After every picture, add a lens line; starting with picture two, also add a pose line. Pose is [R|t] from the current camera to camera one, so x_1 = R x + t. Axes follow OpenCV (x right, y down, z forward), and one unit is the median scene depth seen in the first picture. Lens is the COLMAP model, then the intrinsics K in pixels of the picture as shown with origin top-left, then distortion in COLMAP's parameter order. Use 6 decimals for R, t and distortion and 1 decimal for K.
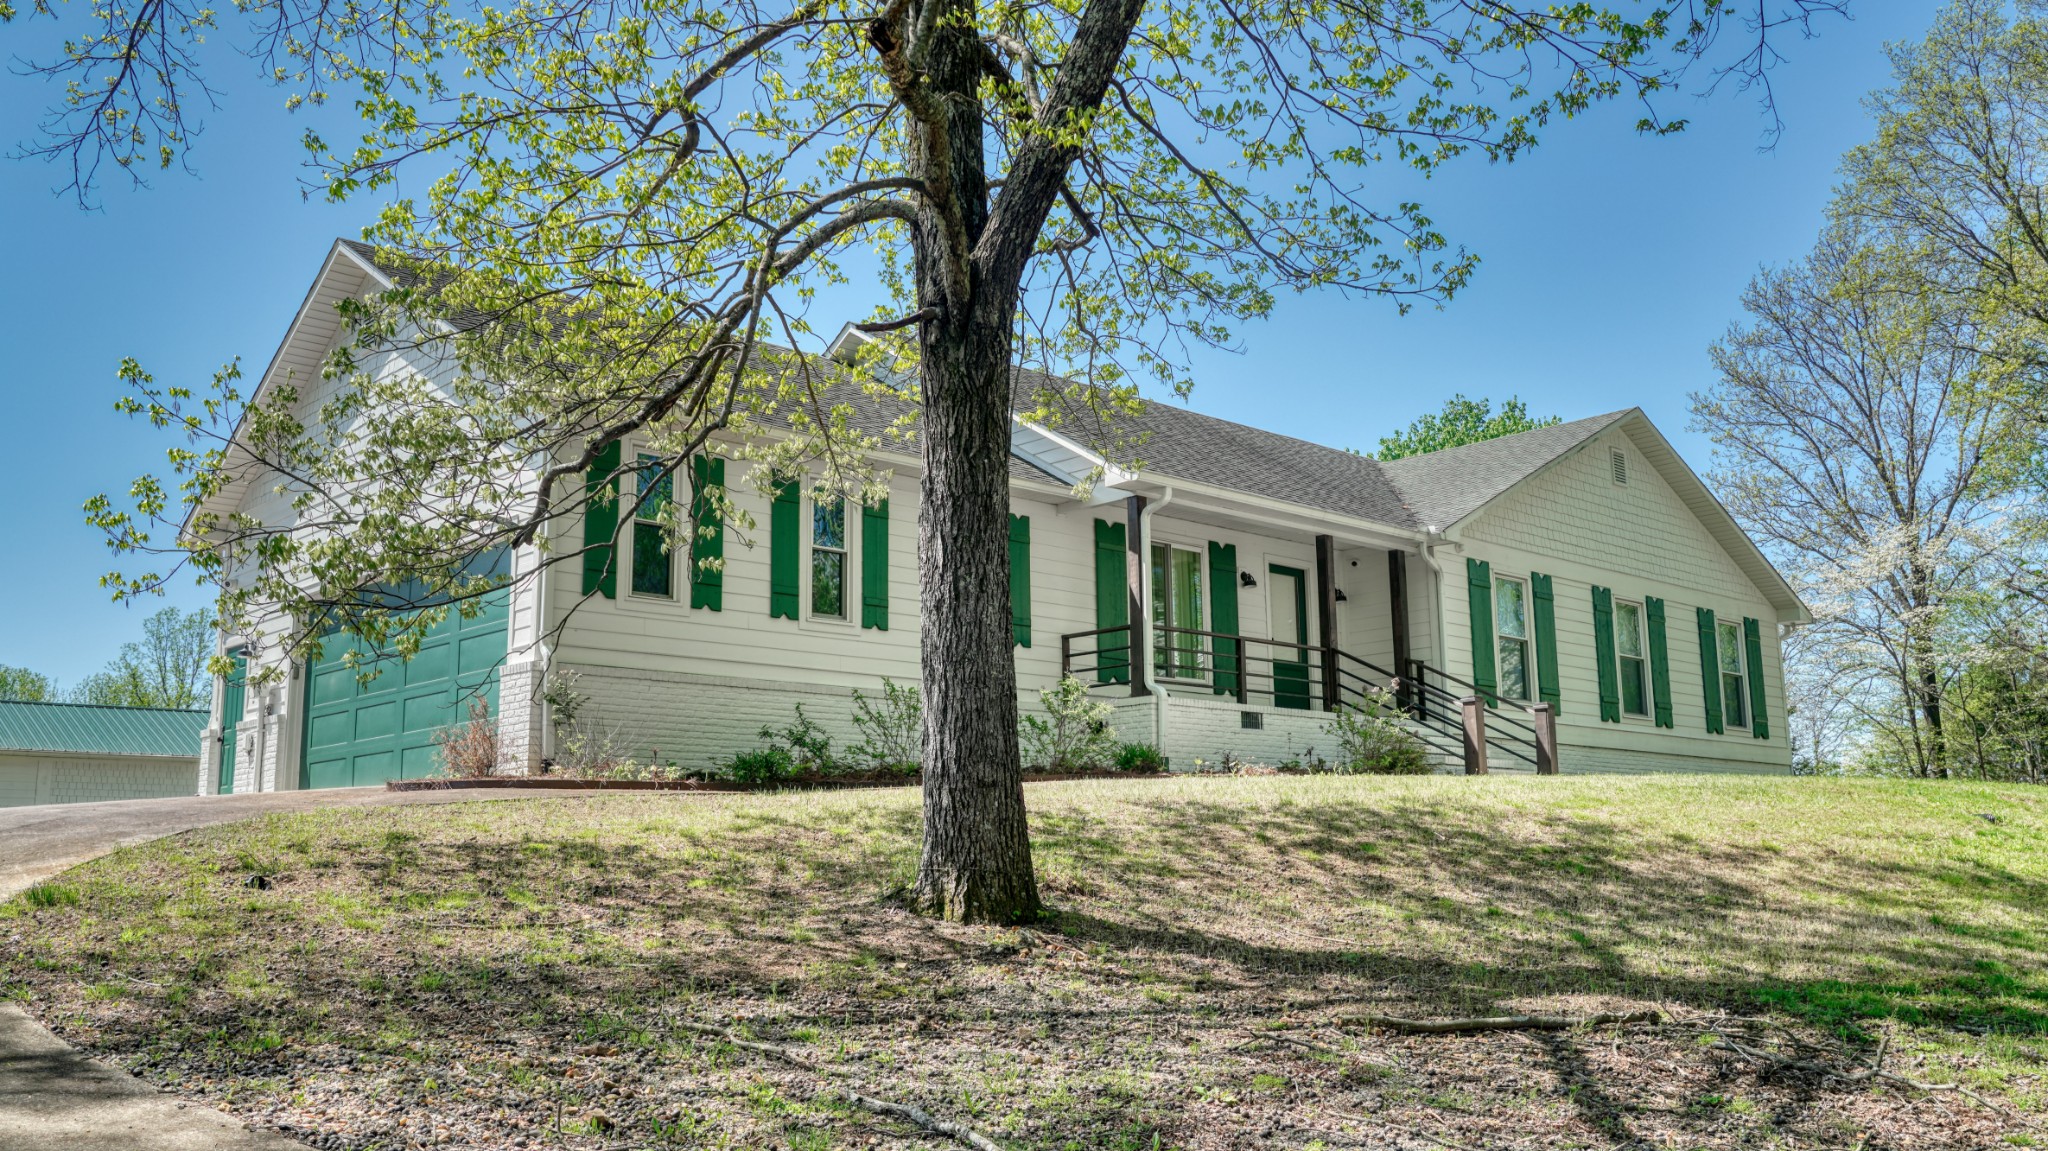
lens RADIAL K [[1604.2, 0, 1024.0], [0, 1604.2, 575.5], [0, 0, 1]] dist [-0.000977, -0.005998]
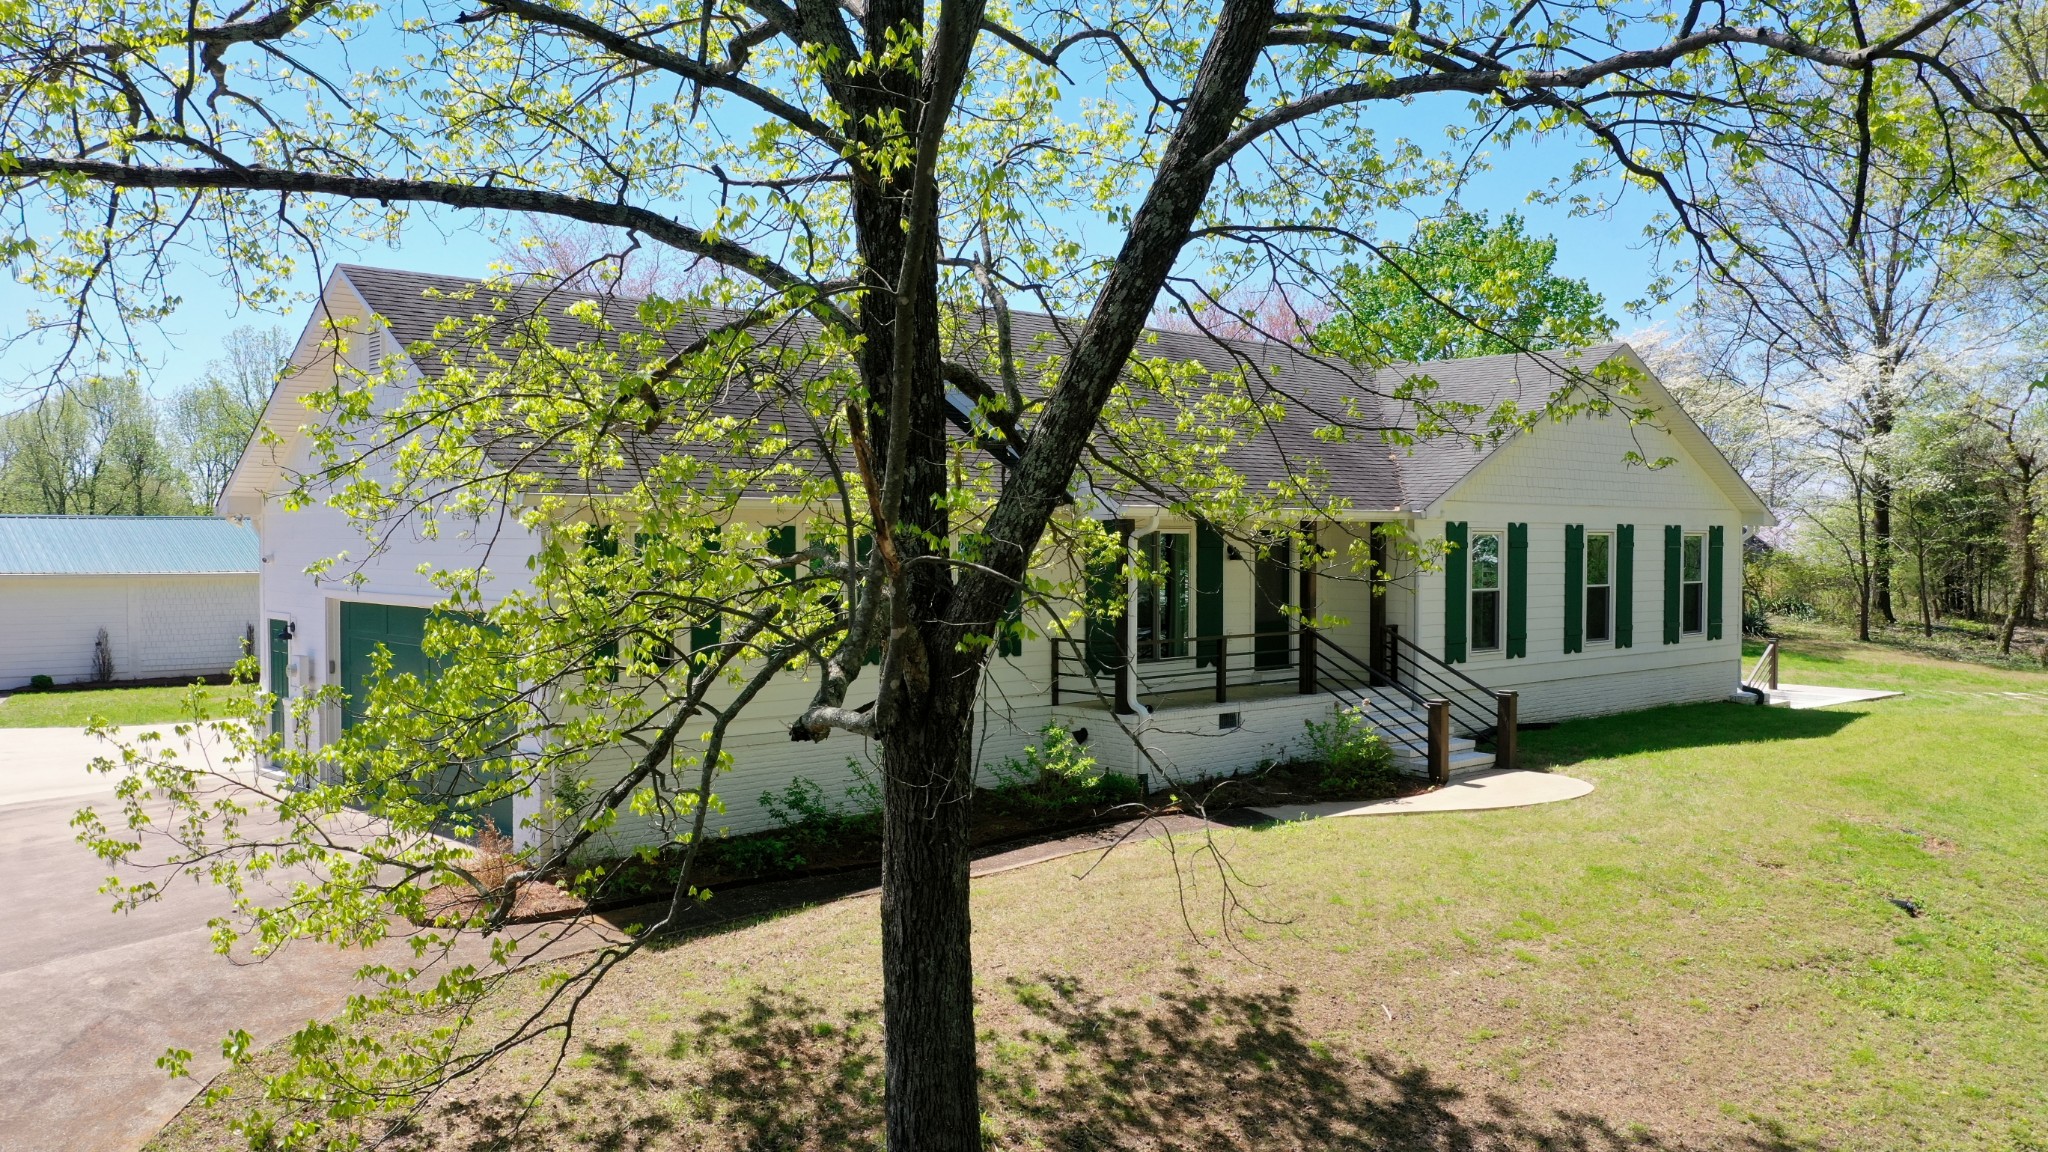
lens RADIAL K [[1482.8, 0, 1024.0], [0, 1482.8, 576.0], [0, 0, 1]] dist [-0.005628, 0.004118]
pose [[0.999831, 0.014869, -0.010766, 0.013265], [-0.012541, 0.981532, 0.190884, -0.166106], [0.013405, -0.190717, 0.981554, 0.046132]]
